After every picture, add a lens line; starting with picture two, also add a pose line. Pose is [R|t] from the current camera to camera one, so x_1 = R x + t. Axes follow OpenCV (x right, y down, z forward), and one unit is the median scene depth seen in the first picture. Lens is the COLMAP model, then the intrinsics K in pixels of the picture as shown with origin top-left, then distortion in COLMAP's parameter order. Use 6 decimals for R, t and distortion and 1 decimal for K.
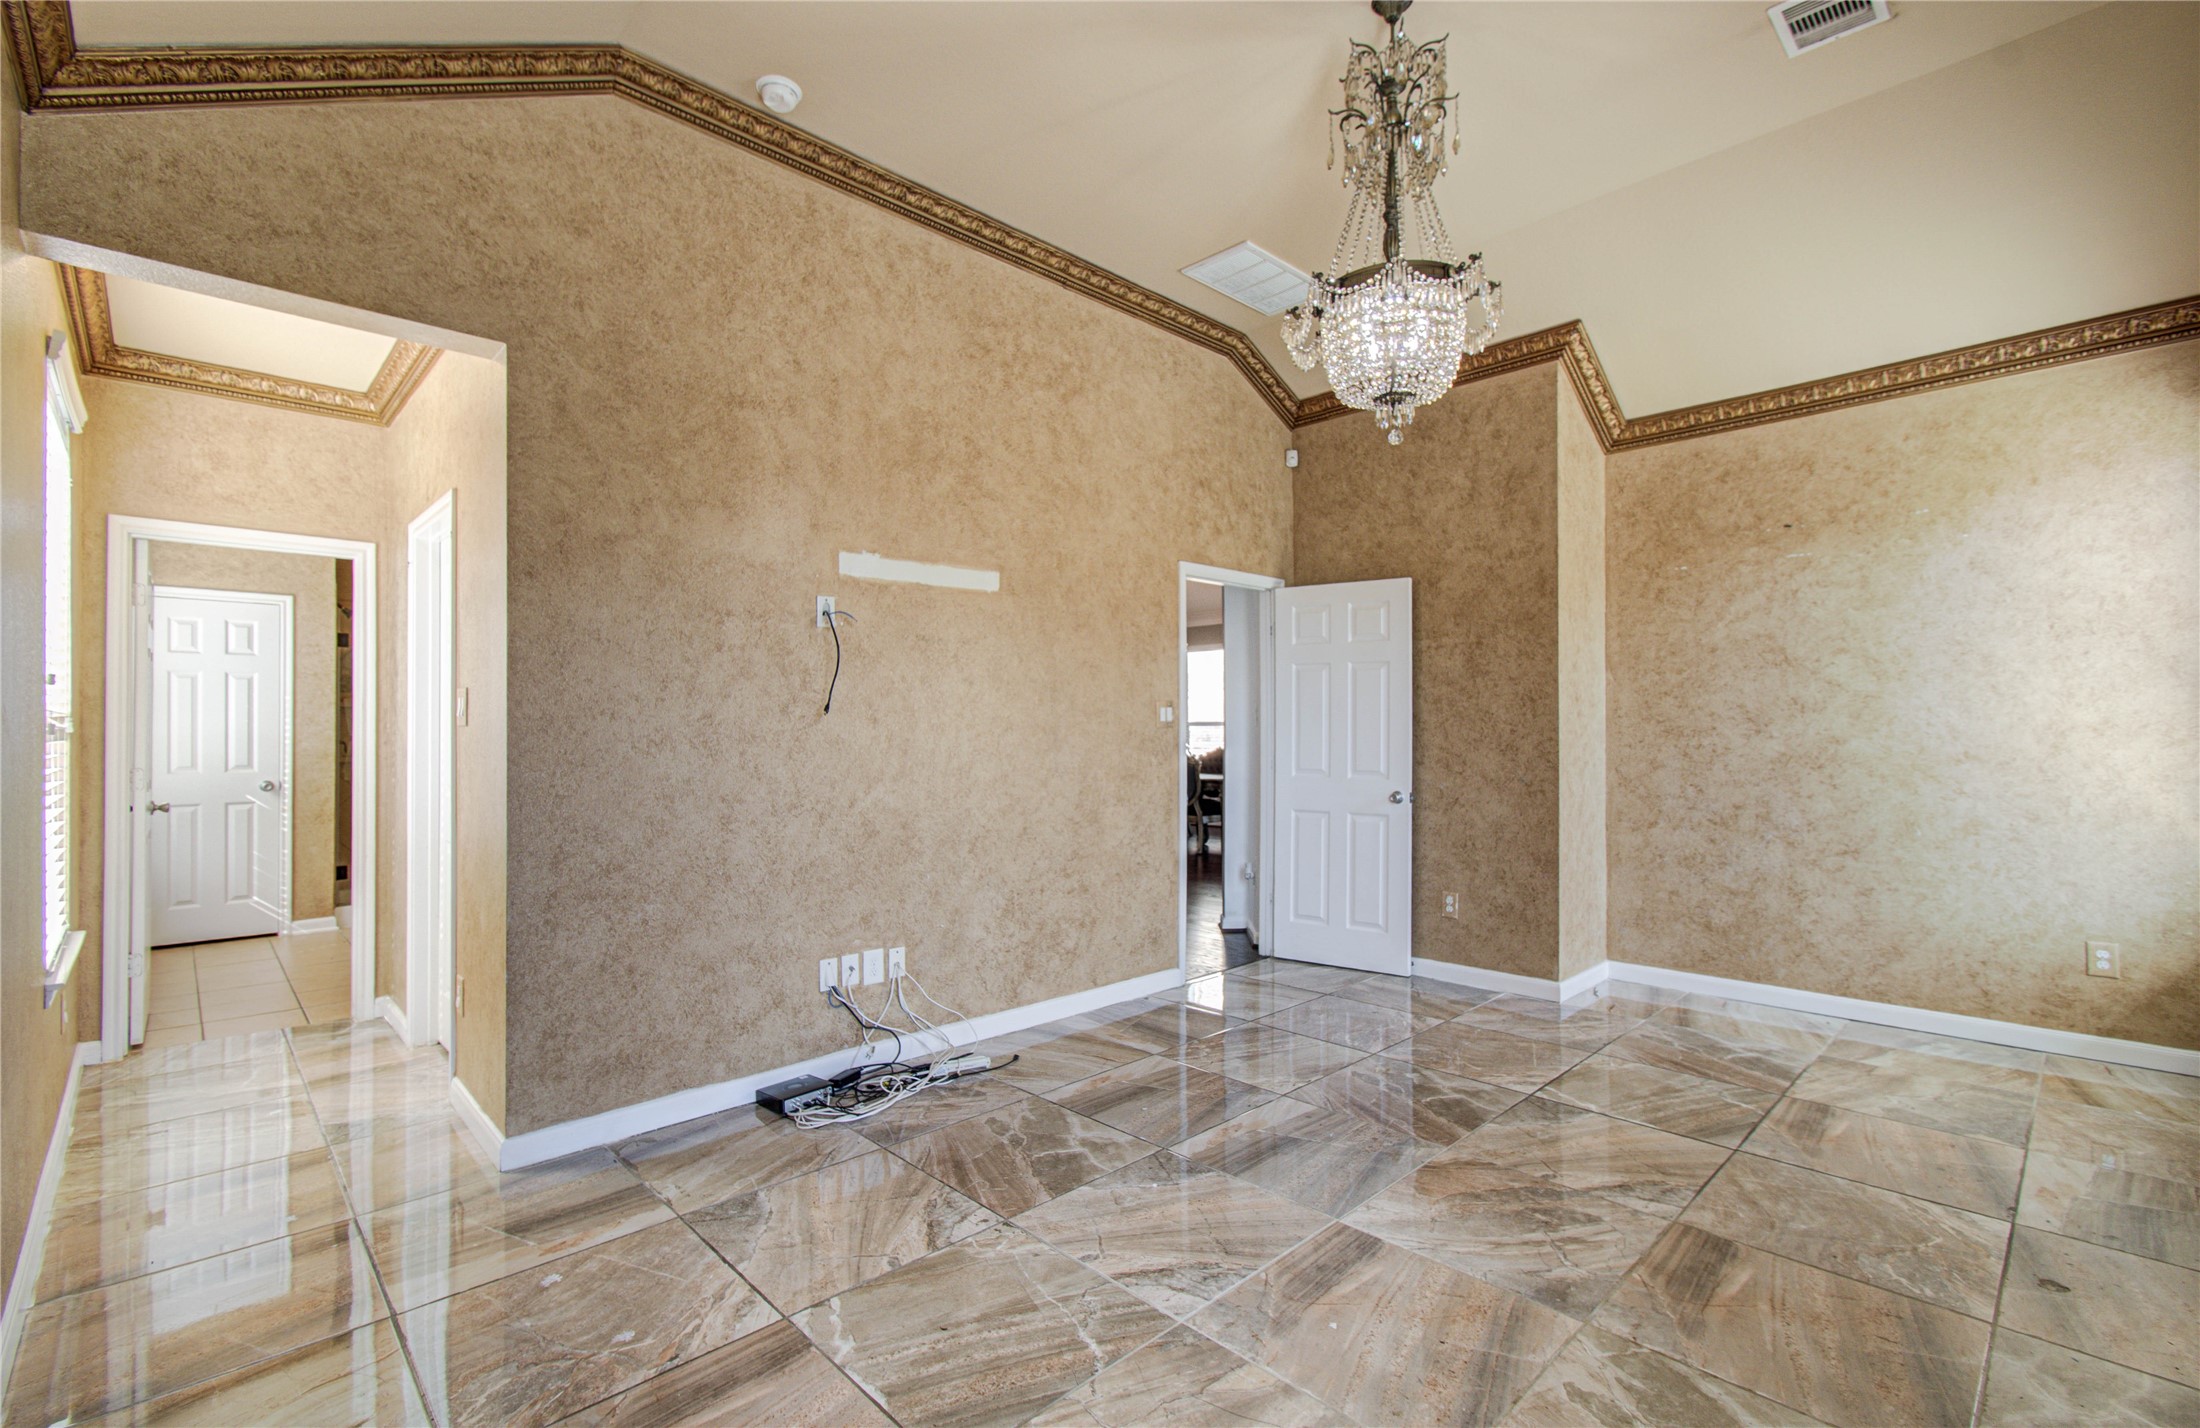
lens RADIAL K [[972.3, 0, 1100.0], [0, 972.3, 714.0], [0, 0, 1]] dist [-0.008471, 0.000436]
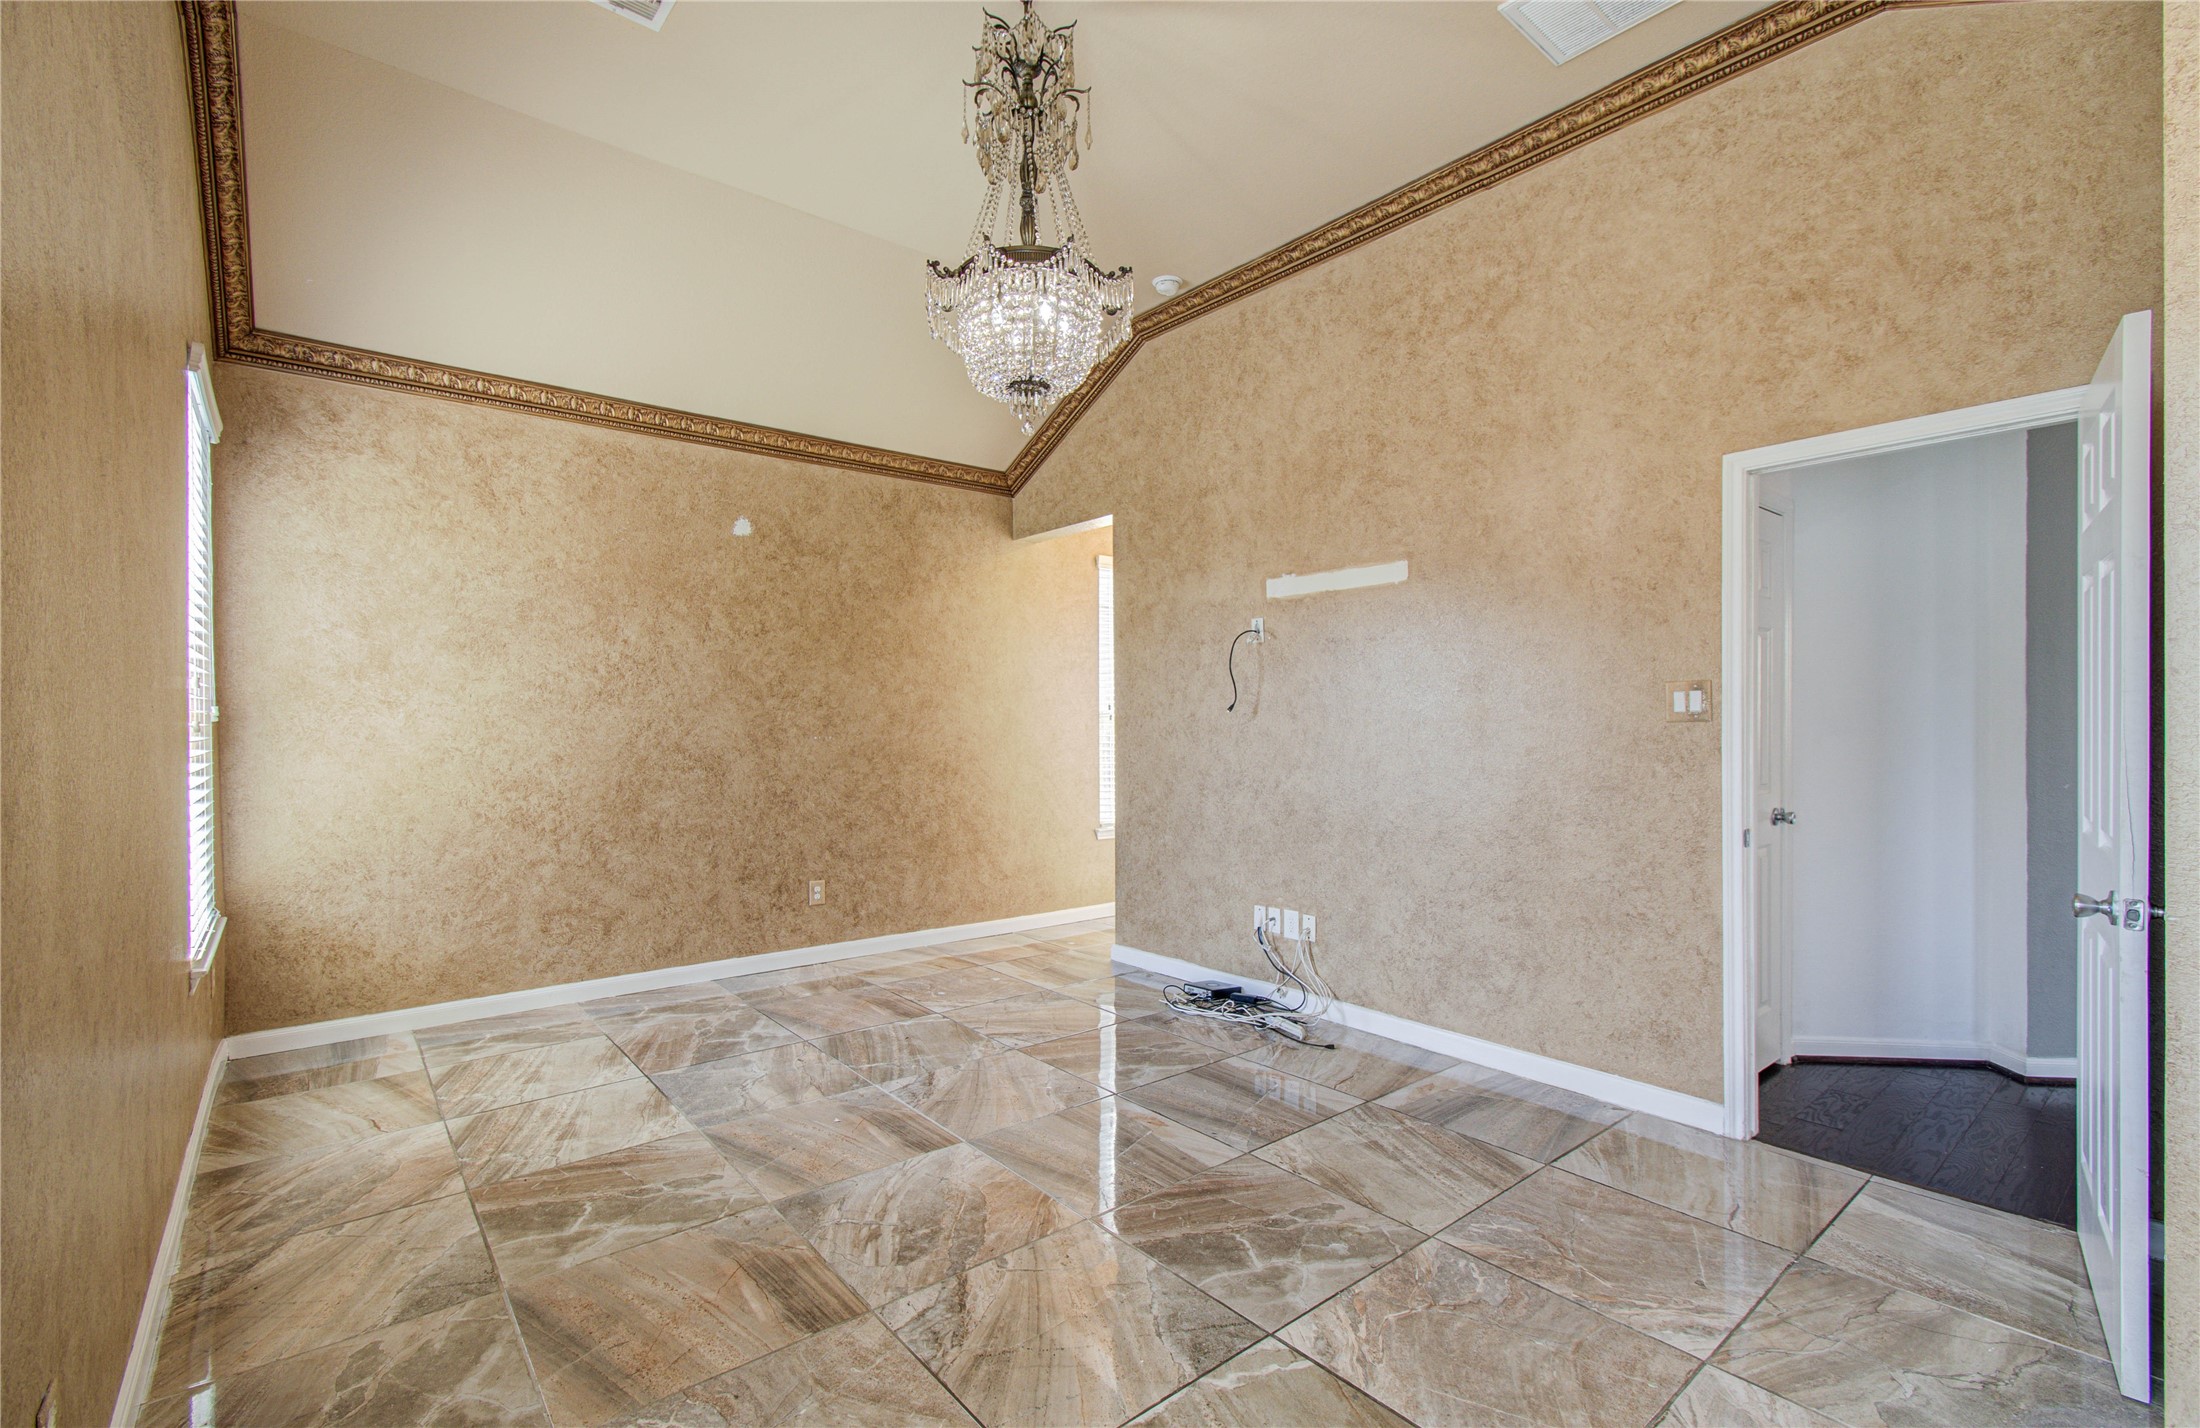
lens RADIAL K [[970.8, 0, 1100.0], [0, 970.8, 724.0], [0, 0, 1]] dist [-0.064117, 0.084305]
pose [[-0.073563, 0.013287, -0.997202, 0.975133], [0.022590, 0.999677, 0.011653, -0.003734], [0.997035, -0.021669, -0.073839, 0.873661]]
